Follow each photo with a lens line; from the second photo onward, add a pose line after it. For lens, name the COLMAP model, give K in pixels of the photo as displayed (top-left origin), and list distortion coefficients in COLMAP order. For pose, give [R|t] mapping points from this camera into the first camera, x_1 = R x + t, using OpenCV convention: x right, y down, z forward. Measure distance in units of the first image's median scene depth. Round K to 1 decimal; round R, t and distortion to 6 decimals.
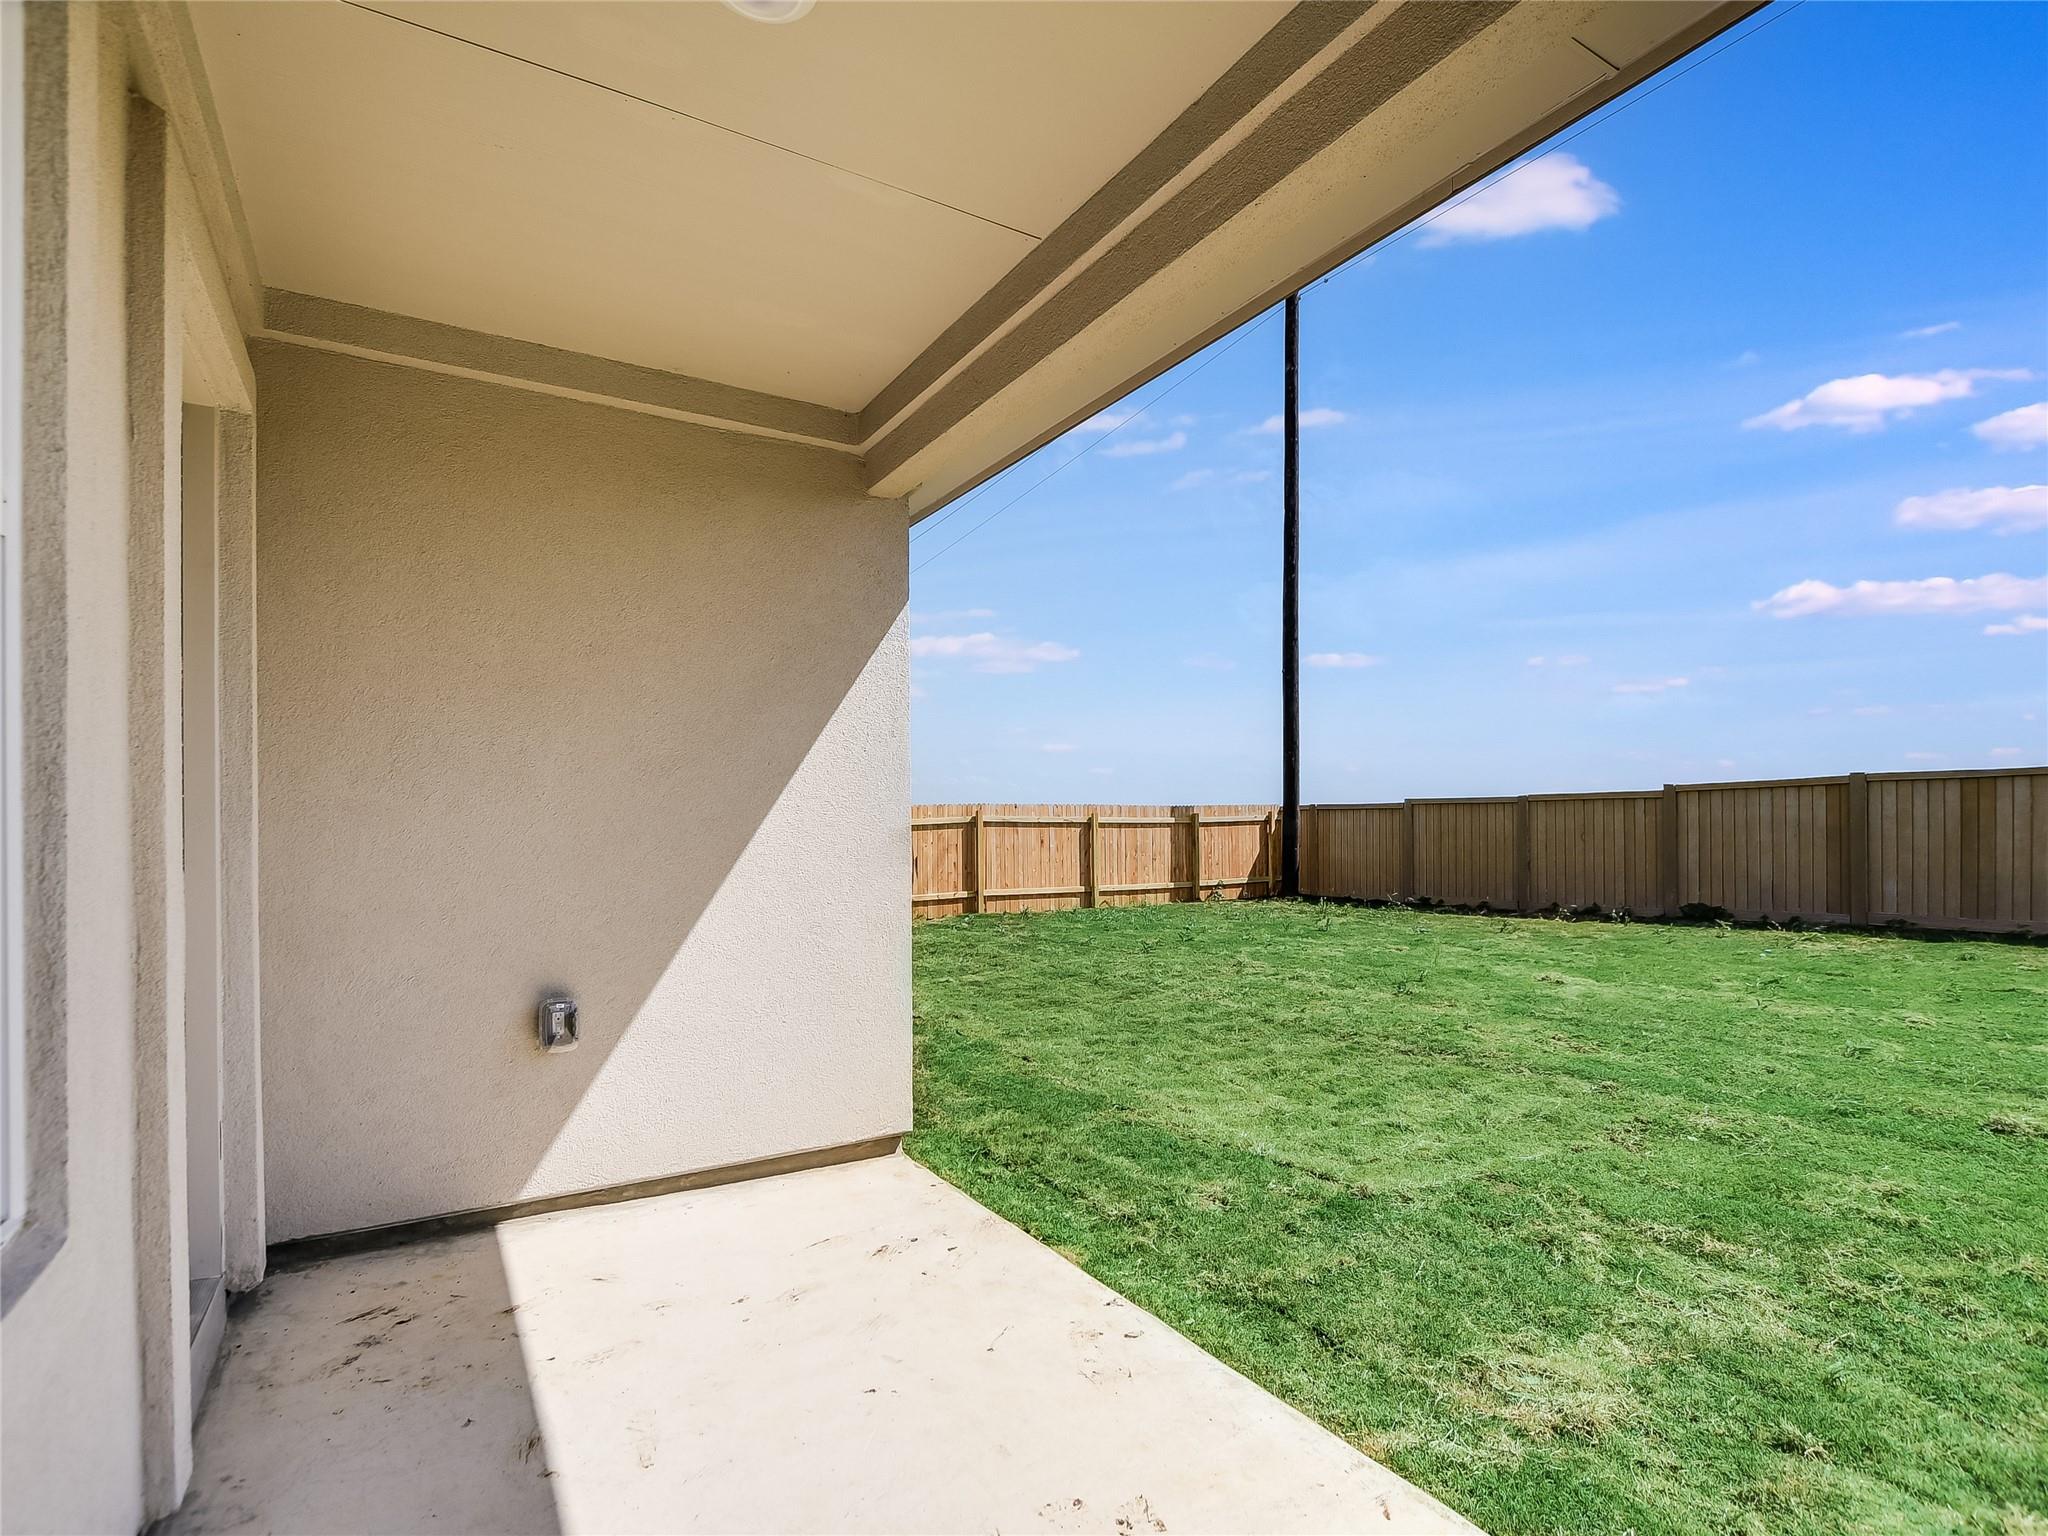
lens RADIAL K [[1004.0, 0, 1010.7], [0, 1004.0, 824.2], [0, 0, 1]] dist [-0.005781, 0.000212]
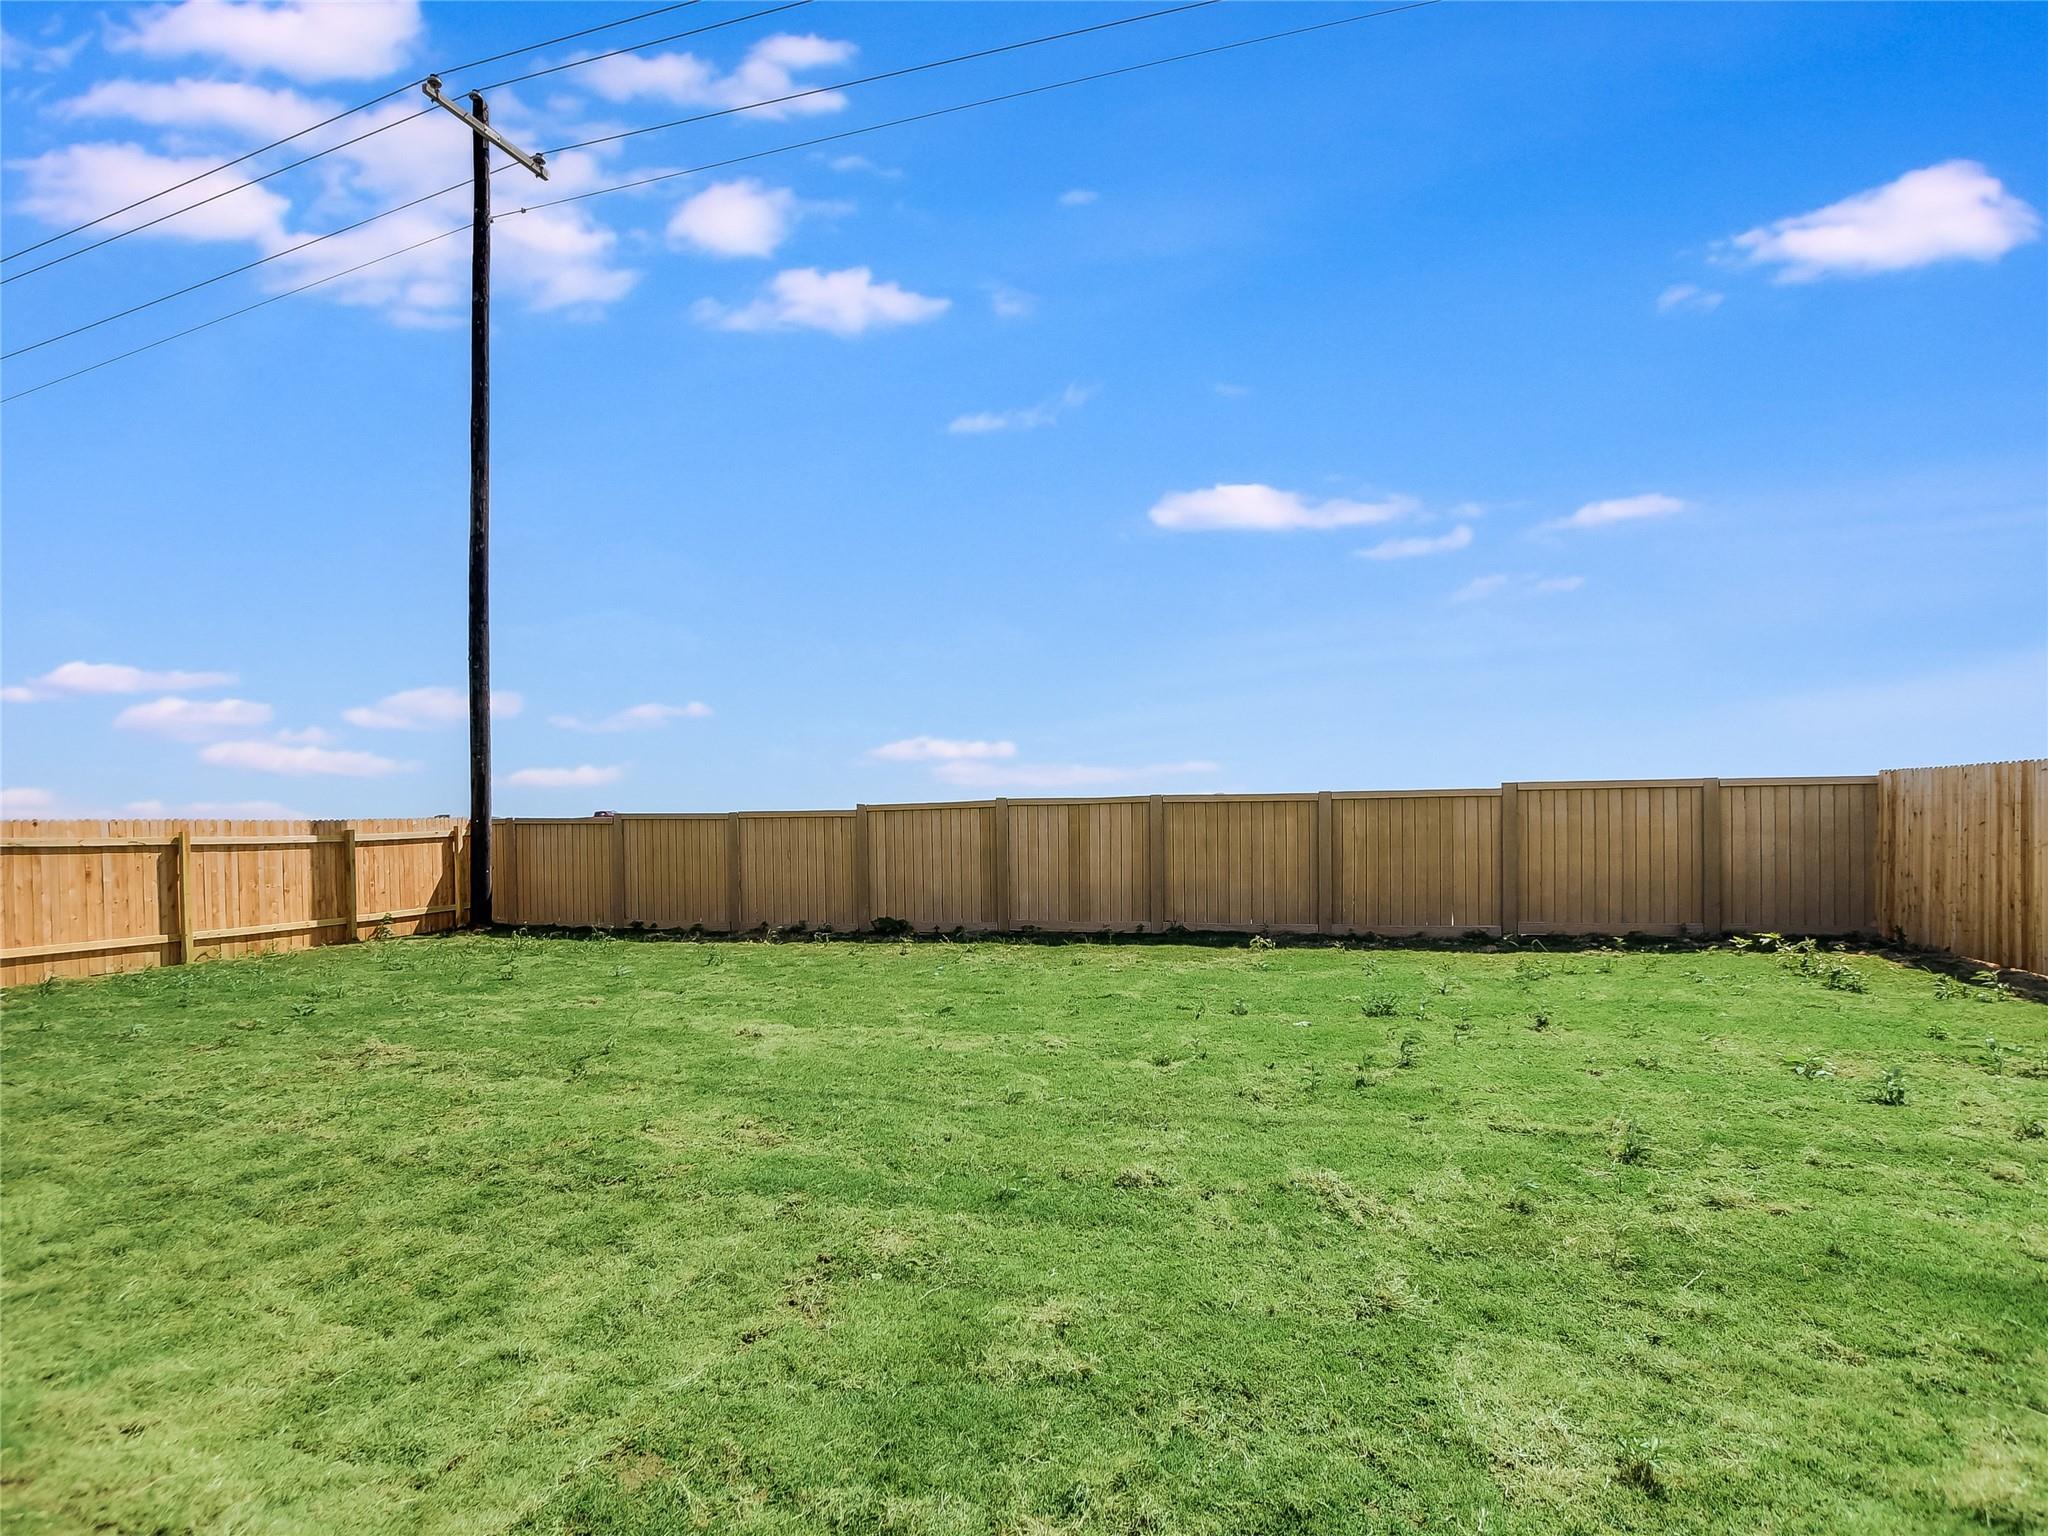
lens RADIAL K [[1004.0, 0, 1010.7], [0, 1004.0, 824.2], [0, 0, 1]] dist [-0.005781, 0.000212]
pose [[0.749707, -0.013595, 0.661630, 0.091652], [0.009783, 0.999907, 0.009460, -0.029818], [-0.661697, -0.000620, 0.749771, 0.126599]]
